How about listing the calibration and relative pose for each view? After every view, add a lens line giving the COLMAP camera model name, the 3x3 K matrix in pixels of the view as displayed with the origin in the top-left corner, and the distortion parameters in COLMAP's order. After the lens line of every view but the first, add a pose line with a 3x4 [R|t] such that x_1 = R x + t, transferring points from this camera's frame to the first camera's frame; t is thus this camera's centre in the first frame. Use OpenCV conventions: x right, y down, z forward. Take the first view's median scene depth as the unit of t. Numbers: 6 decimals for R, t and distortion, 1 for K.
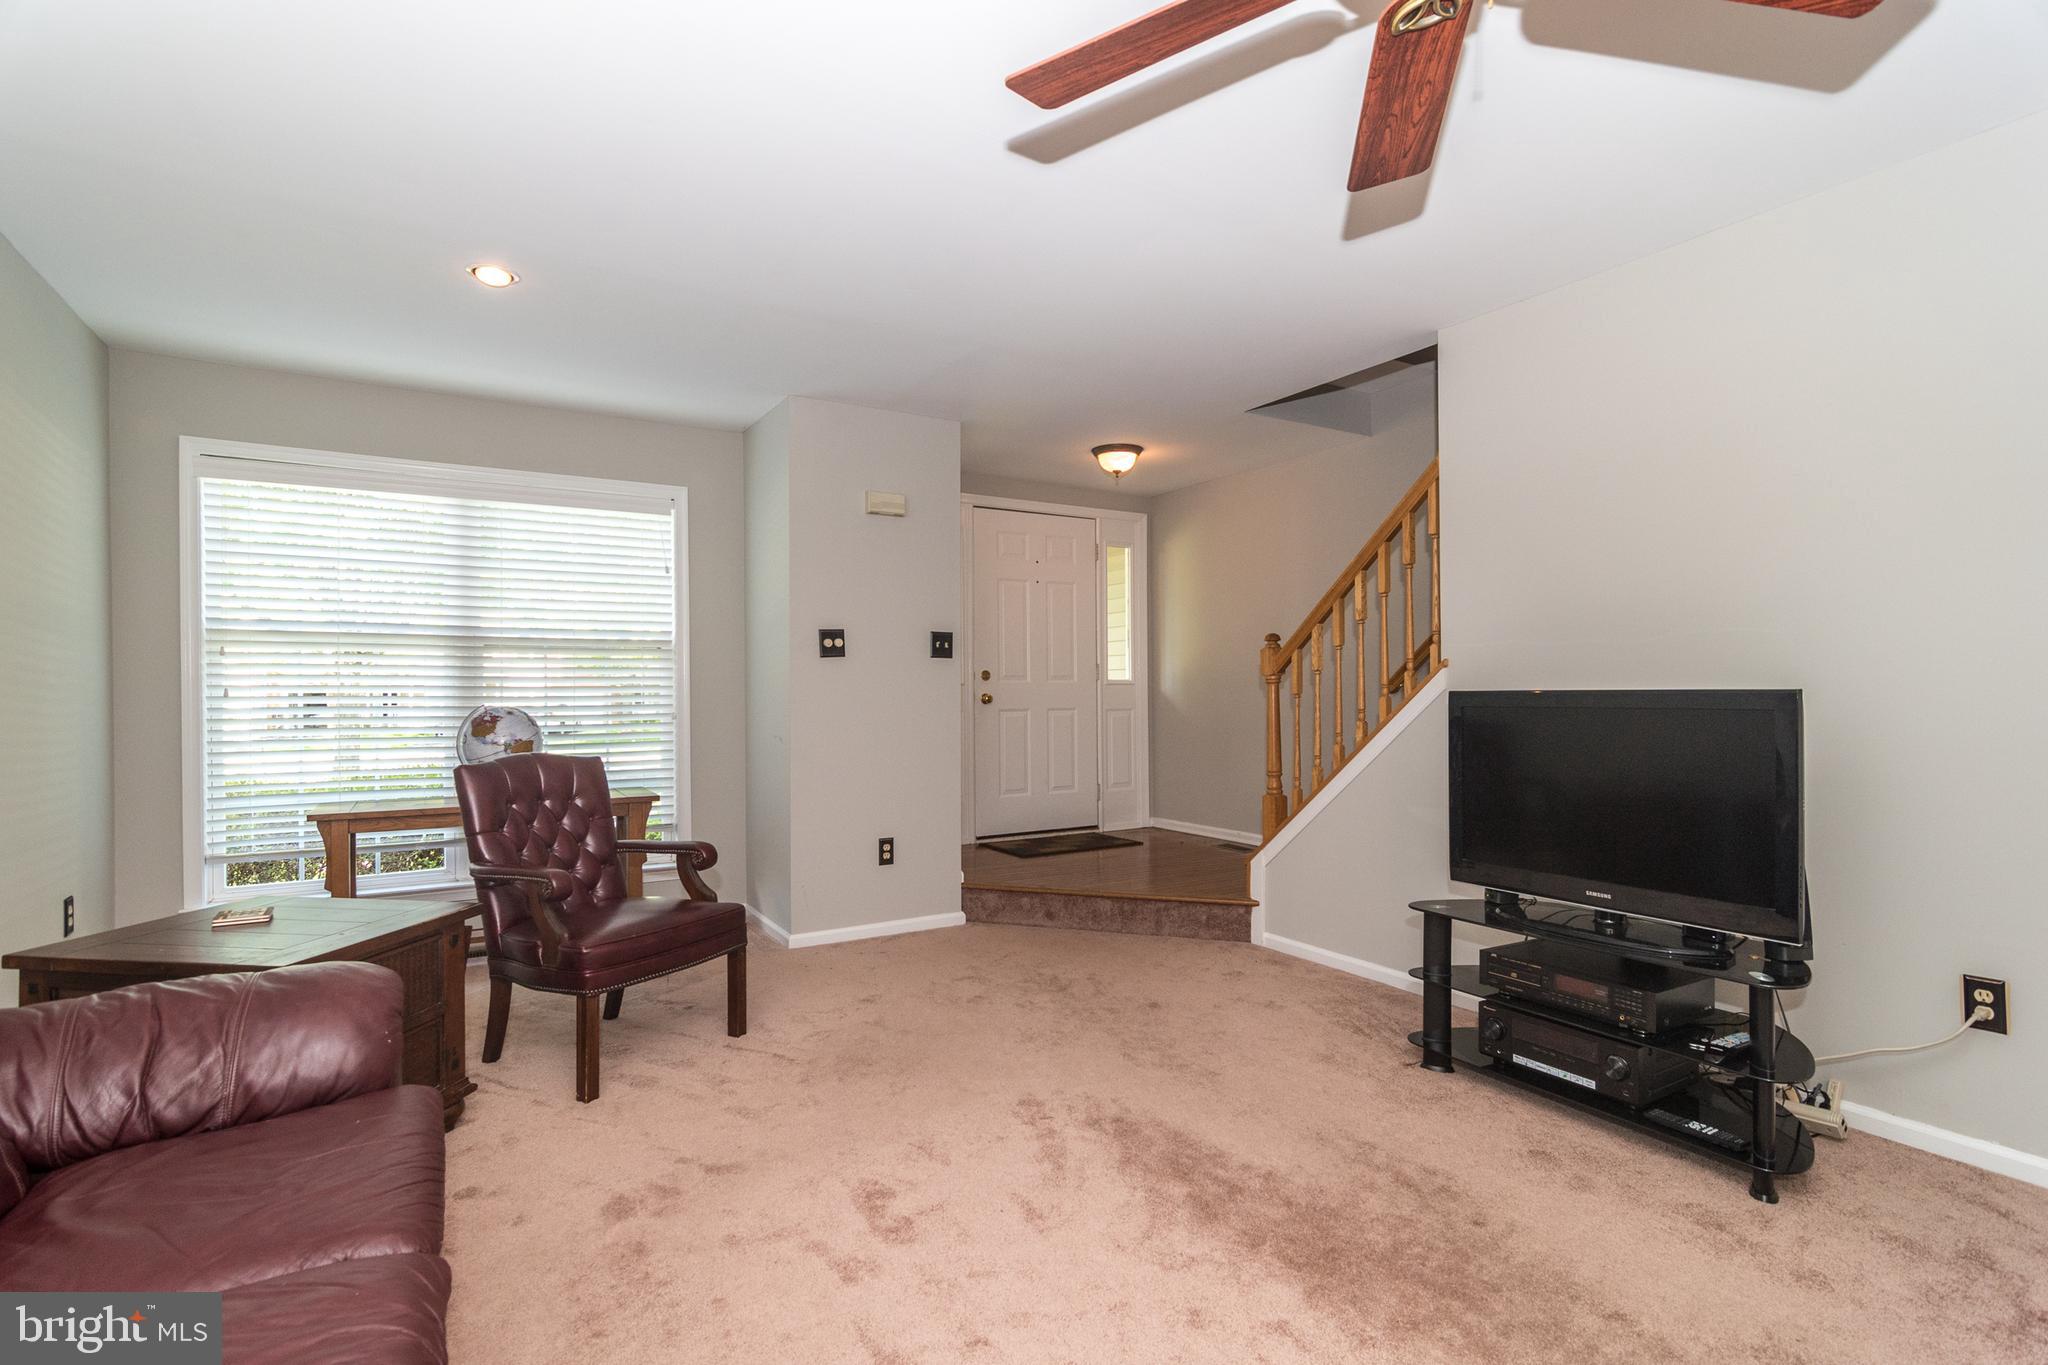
lens RADIAL K [[1010.0, 0, 1014.7], [0, 1010.0, 678.3], [0, 0, 1]] dist [-0.004542, 0.001352]
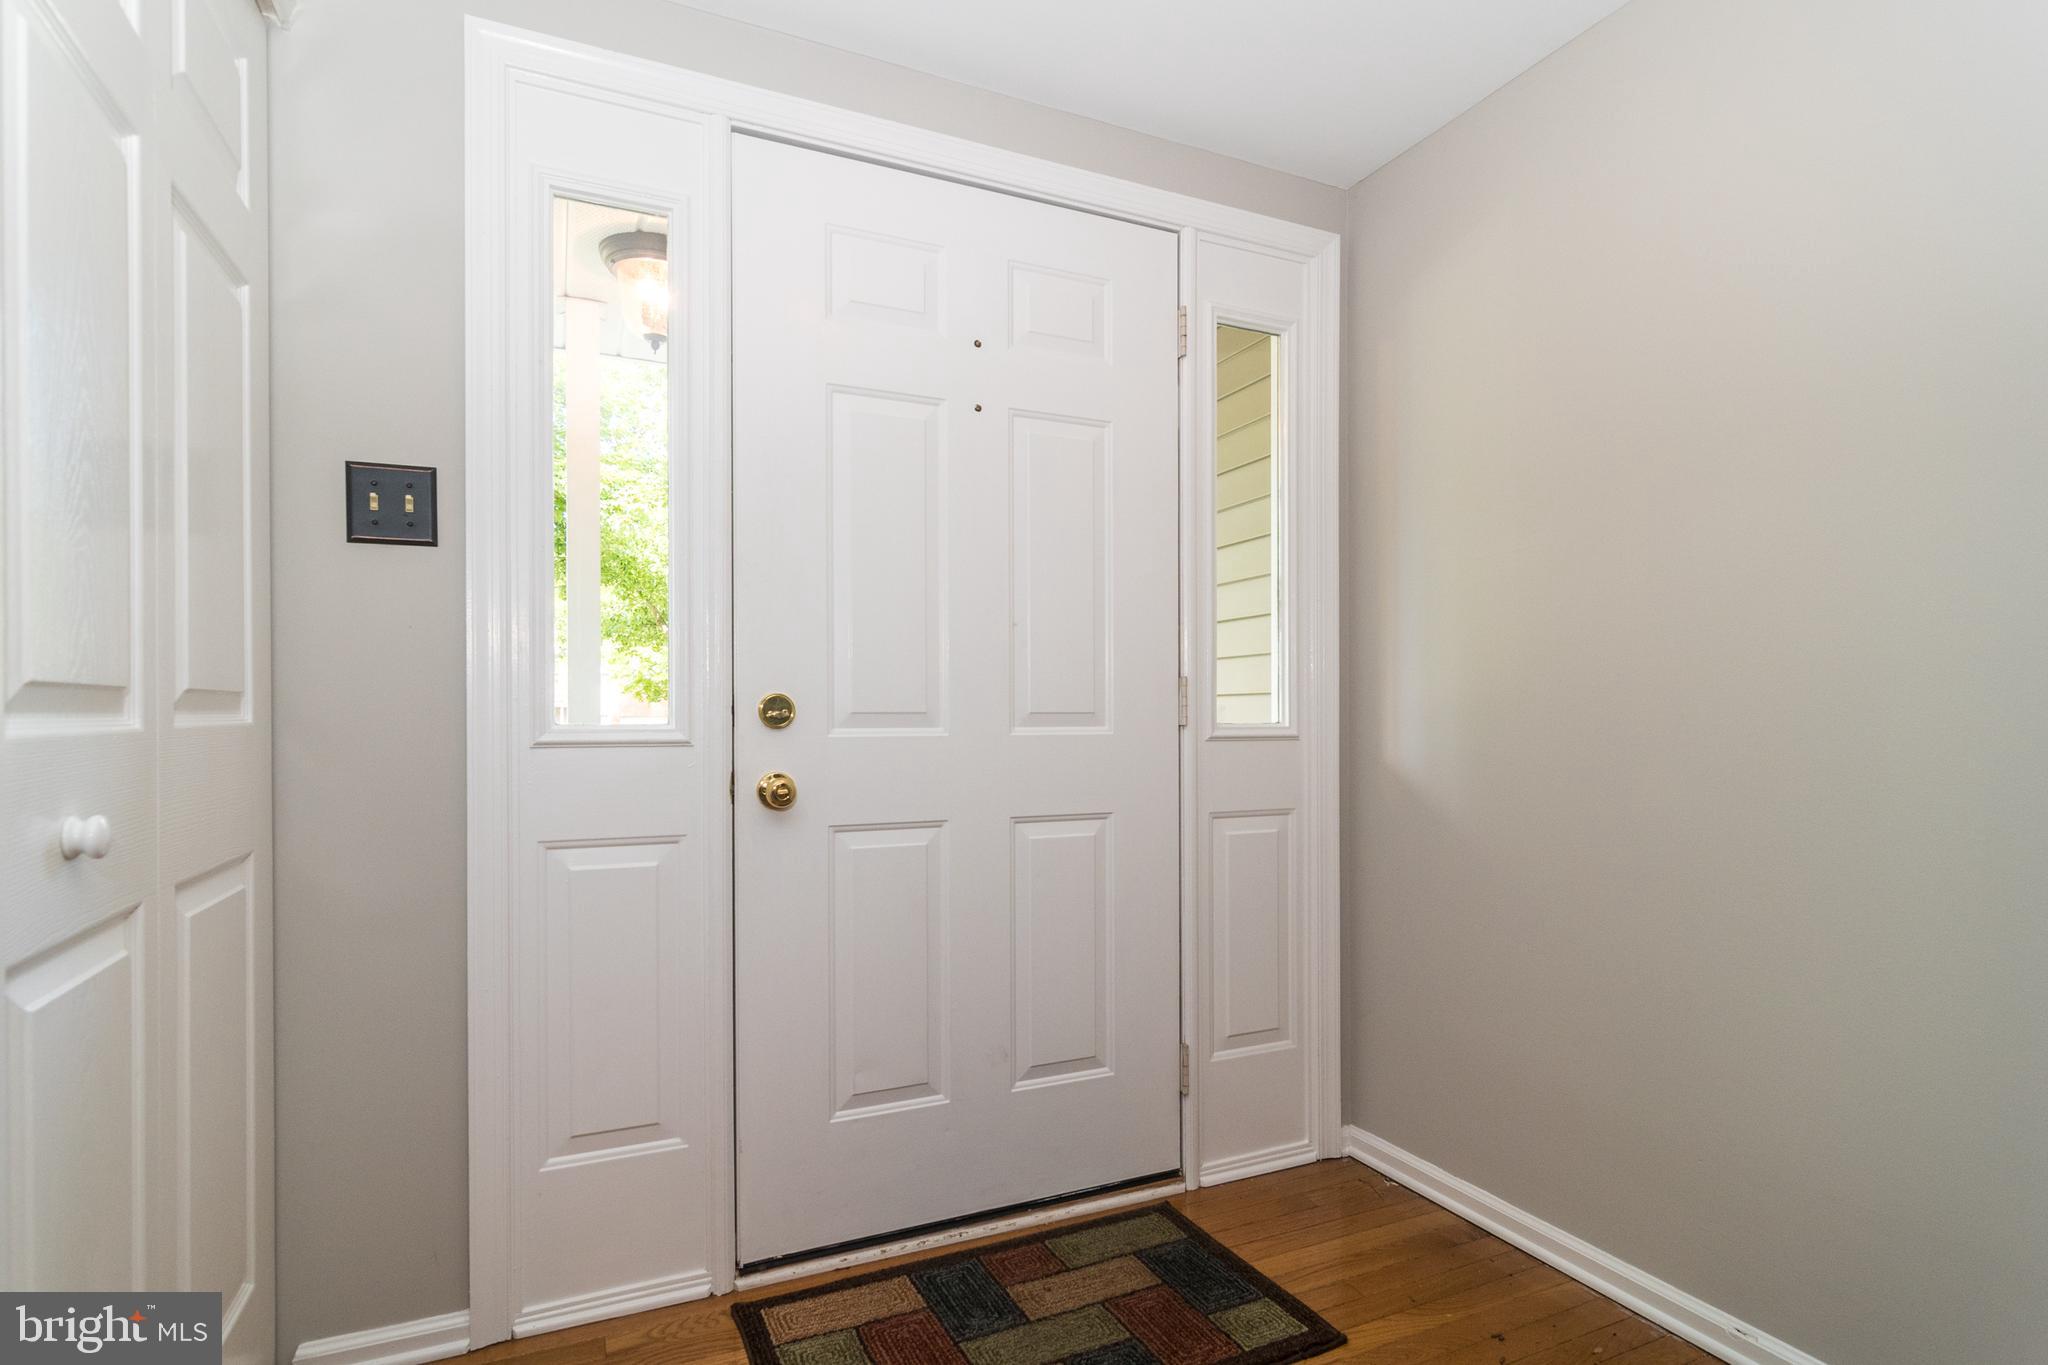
lens RADIAL K [[1010.0, 0, 1014.9], [0, 1010.0, 698.8], [0, 0, 1]] dist [-0.004542, 0.001352]
pose [[0.991026, 0.008741, -0.133384, 0.082445], [-0.009328, 0.999949, -0.003772, -0.006874], [0.133345, 0.004982, 0.991057, 0.769597]]
